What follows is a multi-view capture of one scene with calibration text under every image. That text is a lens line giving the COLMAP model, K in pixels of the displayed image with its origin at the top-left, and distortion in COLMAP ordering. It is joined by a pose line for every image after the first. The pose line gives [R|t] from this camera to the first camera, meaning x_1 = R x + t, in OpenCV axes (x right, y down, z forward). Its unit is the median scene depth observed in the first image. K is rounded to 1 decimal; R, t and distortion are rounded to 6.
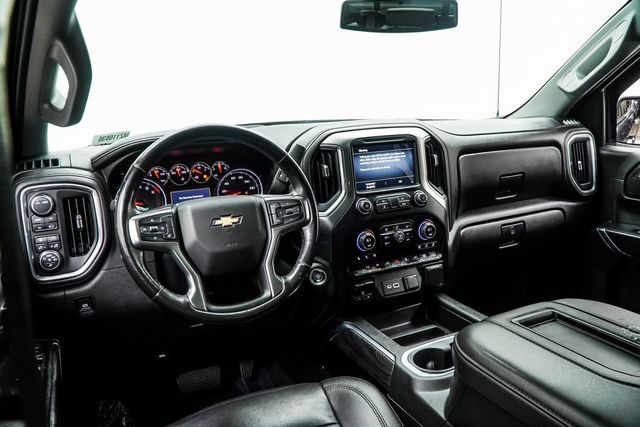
lens RADIAL K [[514.5, 0, 309.3], [0, 514.5, 212.0], [0, 0, 1]] dist [-0.012349, 0.010257]
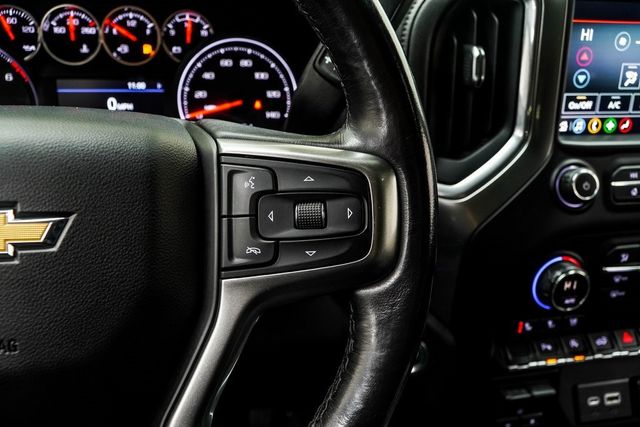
lens RADIAL K [[514.5, 0, 310.4], [0, 514.5, 213.4], [0, 0, 1]] dist [-0.012349, 0.010257]
pose [[0.971163, 0.151353, -0.184214, 0.002849], [-0.116335, 0.975258, 0.187982, -0.035923], [0.208108, -0.161130, 0.964742, 0.633521]]
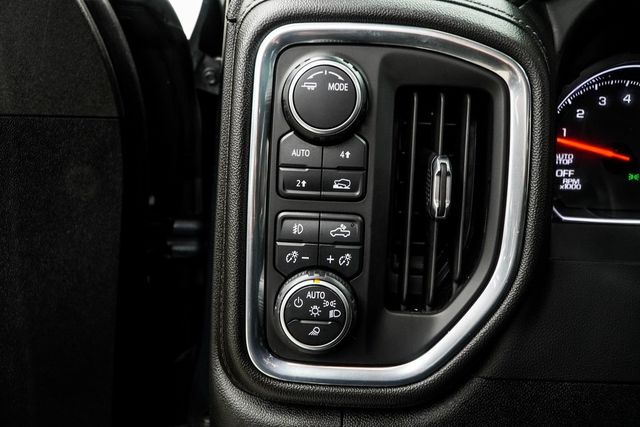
lens RADIAL K [[610.5, 0, 304.2], [0, 610.5, 218.8], [0, 0, 1]] dist [0.017499, 0.000000]
pose [[0.878415, 0.181354, -0.442152, -0.307826], [-0.164648, 0.983401, 0.076251, 0.020033], [0.448641, 0.005820, 0.893693, 0.579720]]
